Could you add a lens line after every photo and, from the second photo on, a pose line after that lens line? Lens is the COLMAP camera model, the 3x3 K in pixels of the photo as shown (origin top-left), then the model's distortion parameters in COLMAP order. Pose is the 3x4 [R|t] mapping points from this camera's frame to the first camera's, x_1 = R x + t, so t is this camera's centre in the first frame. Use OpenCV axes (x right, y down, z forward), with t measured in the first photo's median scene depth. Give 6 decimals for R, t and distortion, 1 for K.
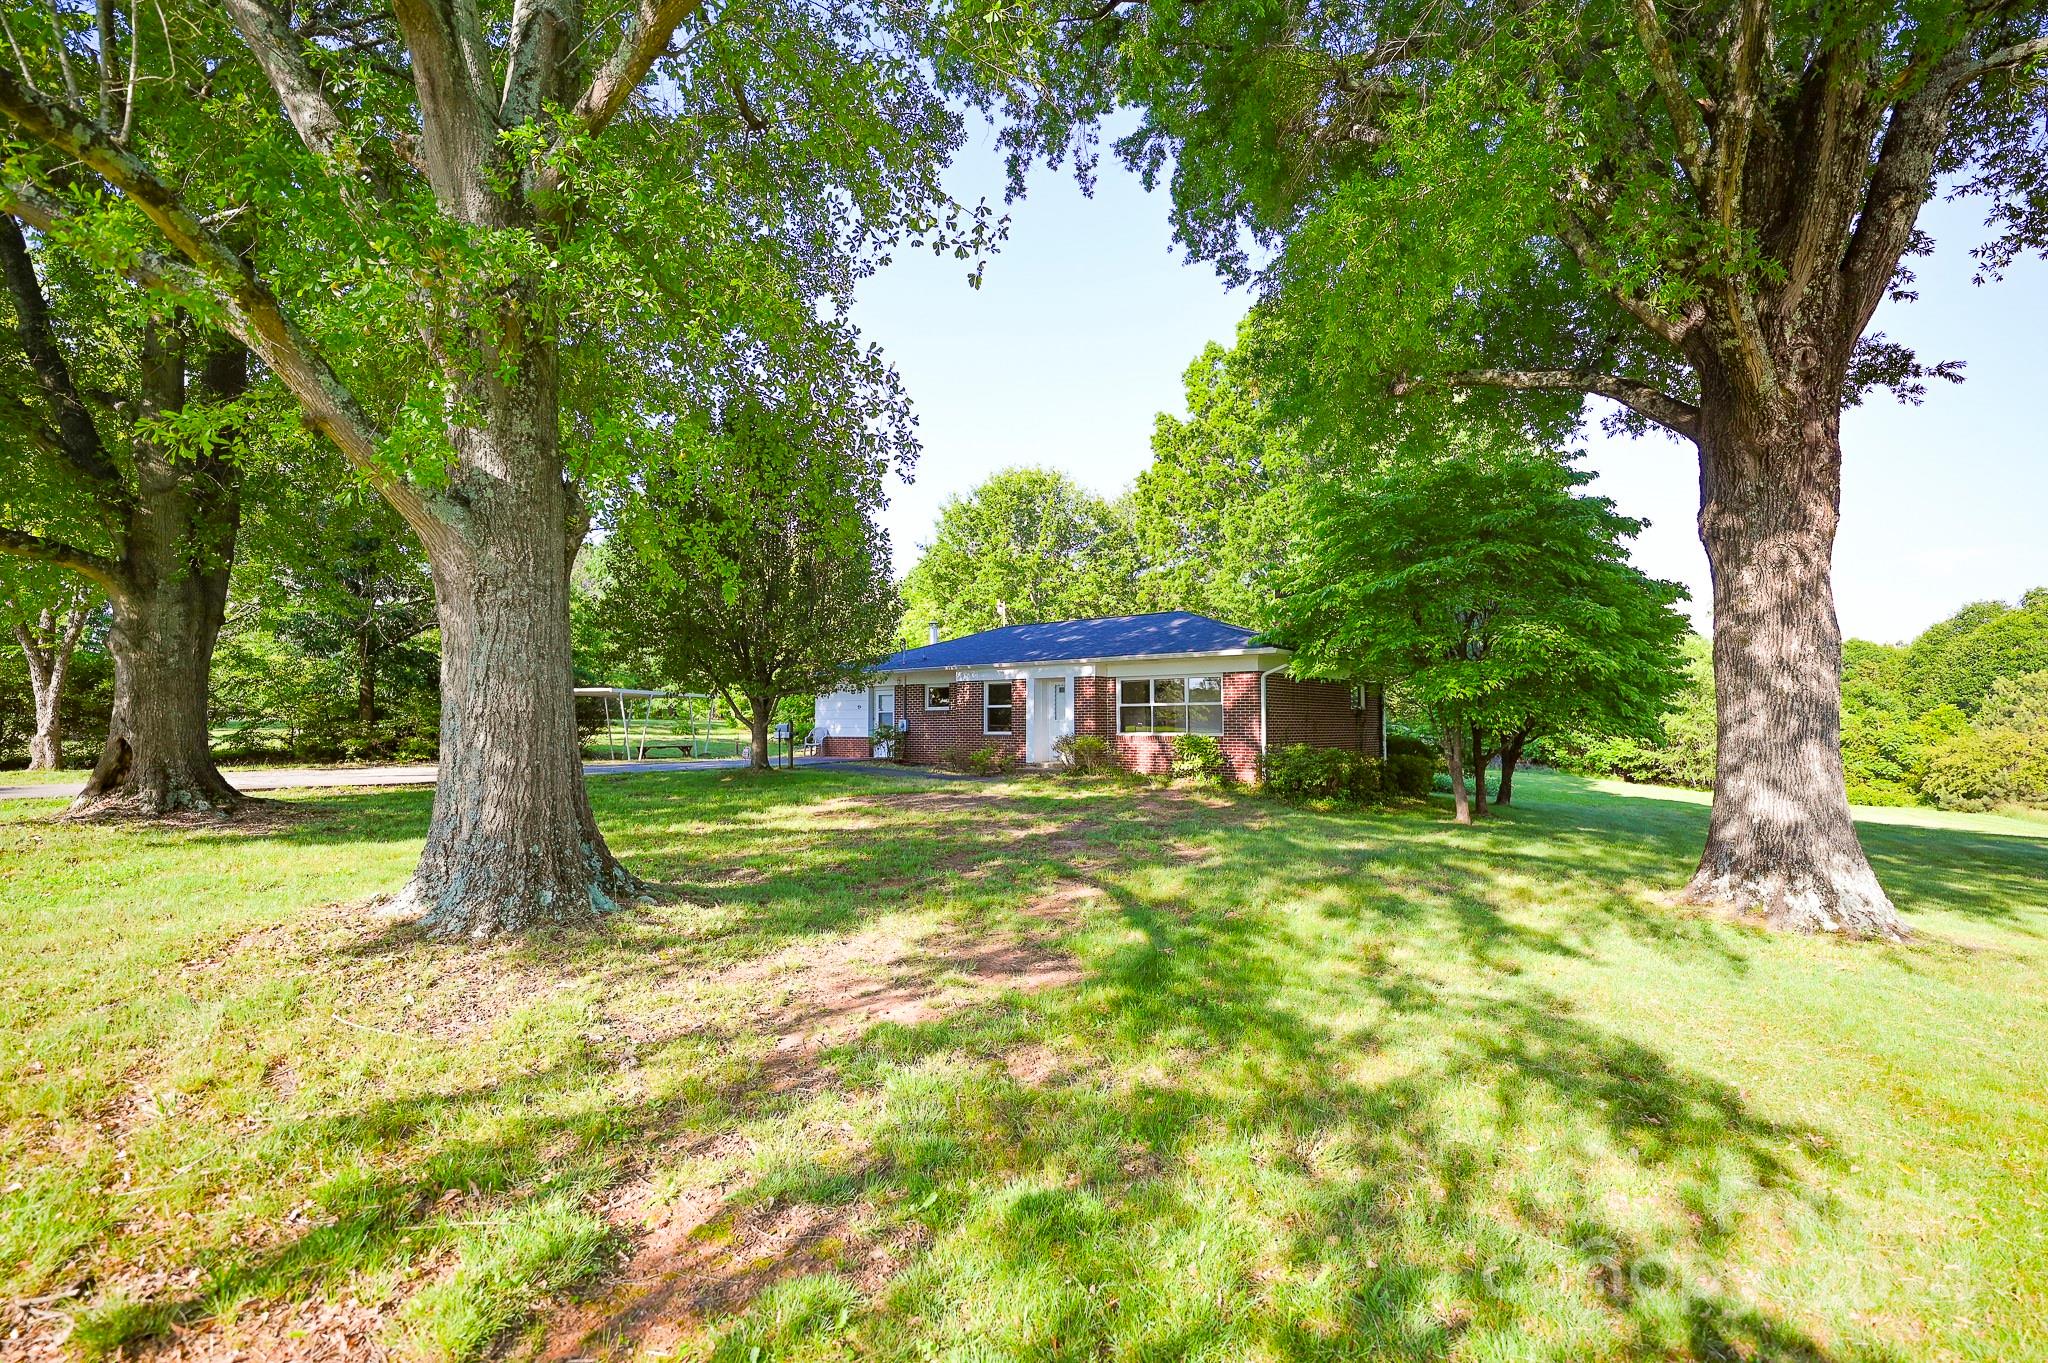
lens RADIAL K [[931.9, 0, 1036.2], [0, 931.9, 684.5], [0, 0, 1]] dist [0.000873, 0.000492]
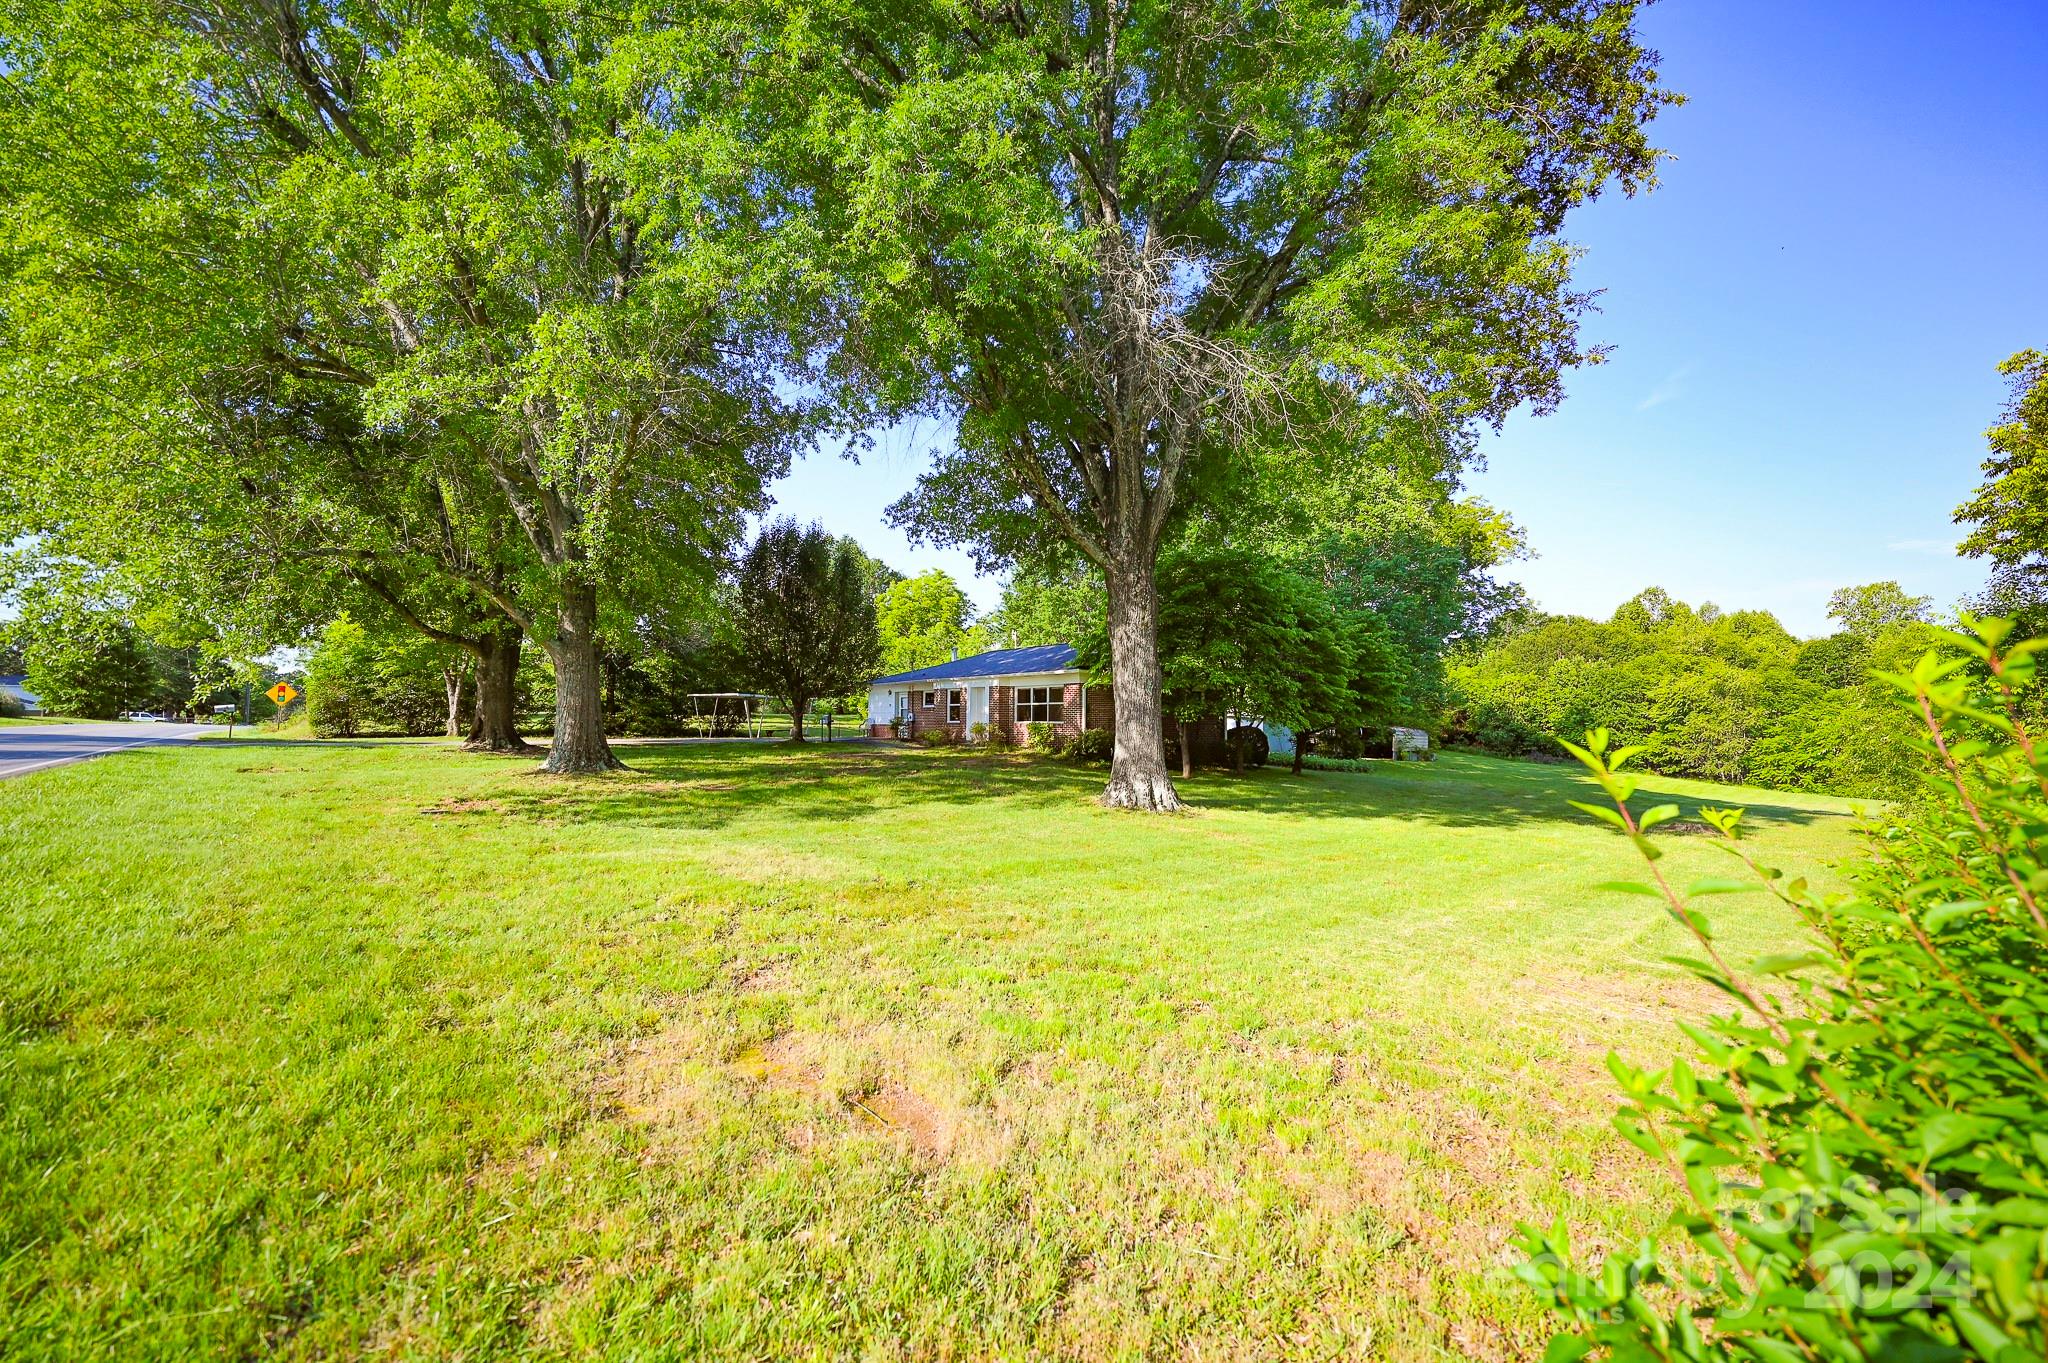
lens RADIAL K [[812.0, 0, 1015.6], [0, 812.0, 685.4], [0, 0, 1]] dist [-0.003734, 0.000635]
pose [[0.978138, -0.003435, -0.207927, 0.378683], [0.003110, 0.999993, -0.001887, -0.007709], [0.207932, 0.001199, 0.978142, -0.354727]]
